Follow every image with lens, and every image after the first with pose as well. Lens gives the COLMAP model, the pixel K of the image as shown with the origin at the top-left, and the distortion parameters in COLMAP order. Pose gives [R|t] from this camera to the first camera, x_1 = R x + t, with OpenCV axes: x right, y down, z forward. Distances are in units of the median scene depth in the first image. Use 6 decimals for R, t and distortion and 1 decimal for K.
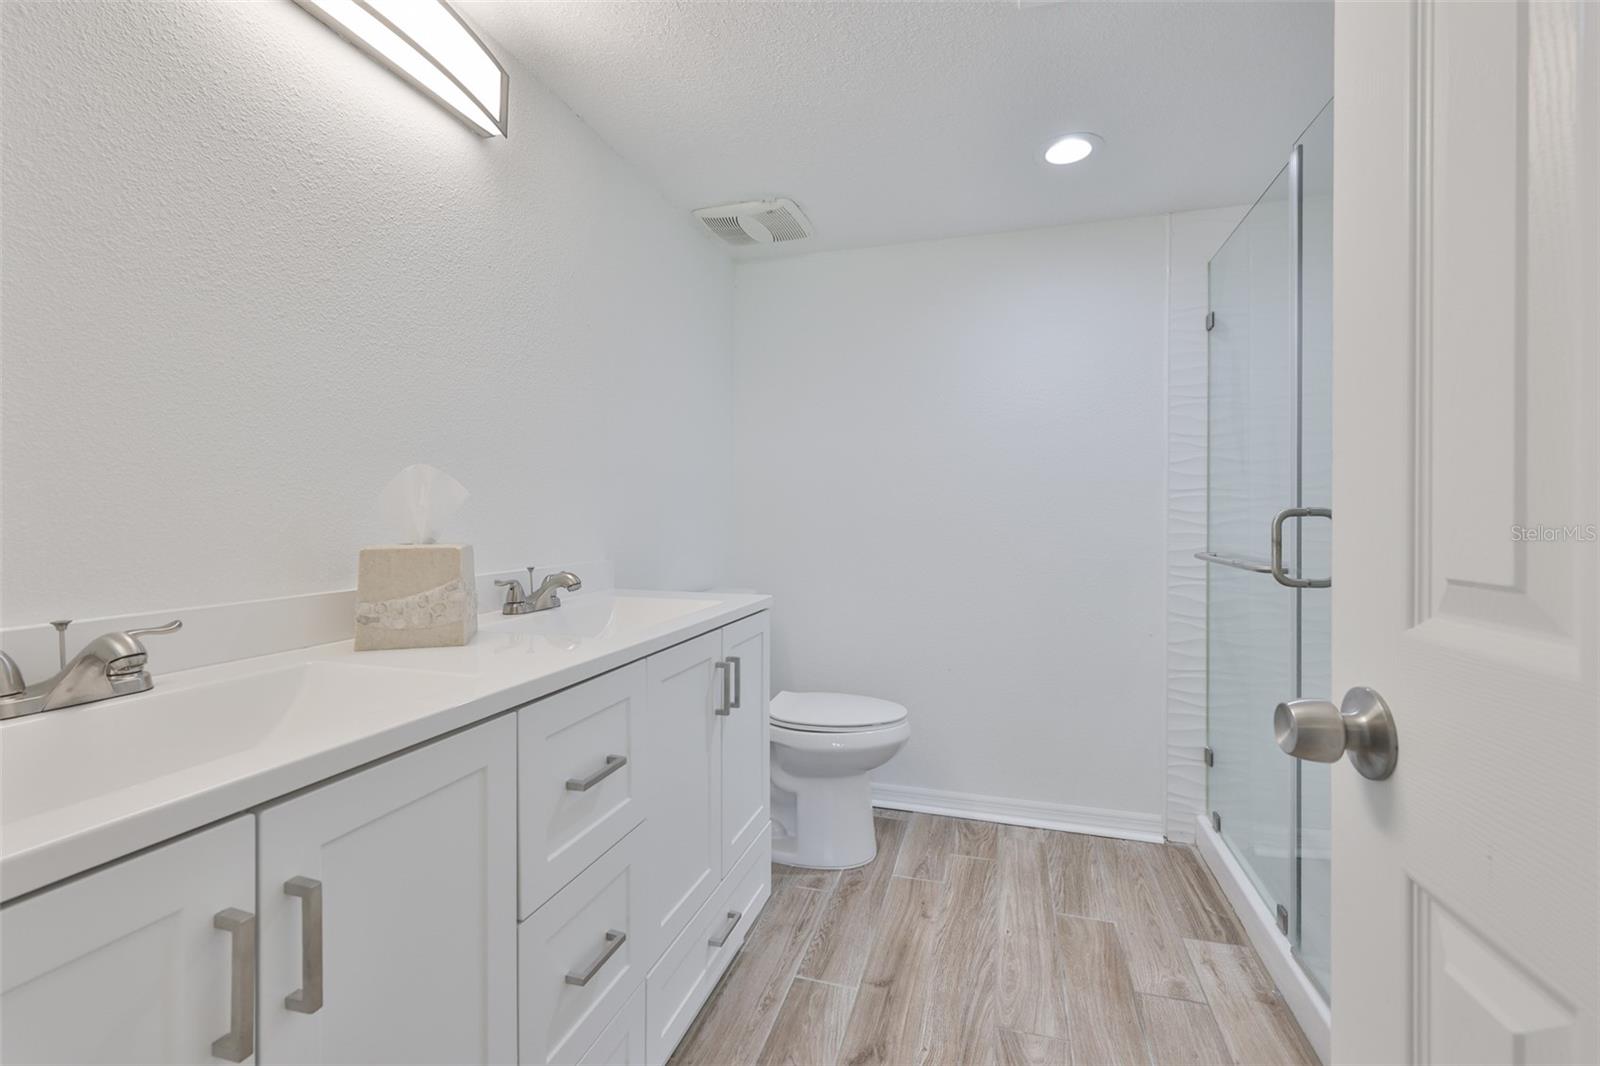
lens RADIAL K [[620.2, 0, 800.4], [0, 620.2, 521.4], [0, 0, 1]] dist [-0.002595, -0.000052]
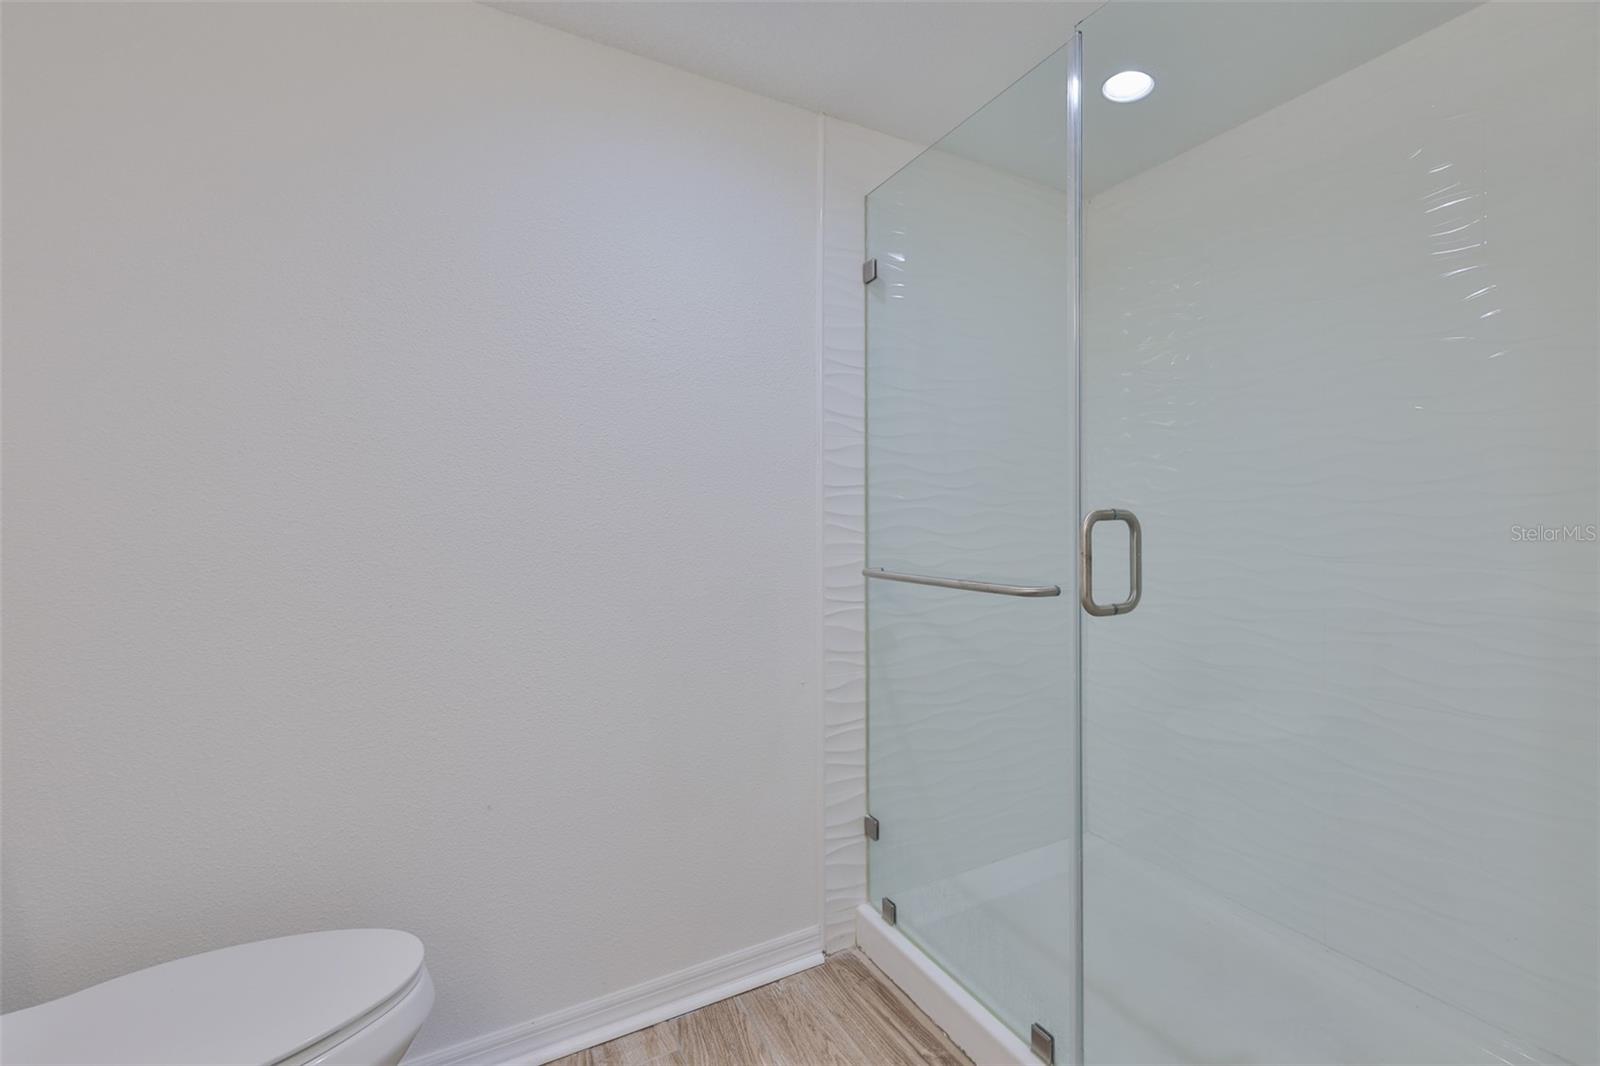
lens RADIAL K [[620.2, 0, 802.9], [0, 620.2, 530.1], [0, 0, 1]] dist [-0.002595, -0.000052]
pose [[0.642174, -0.008485, 0.766512, 0.006125], [0.011986, 0.999928, 0.001026, 0.001398], [-0.766465, 0.008529, 0.642229, 0.554803]]
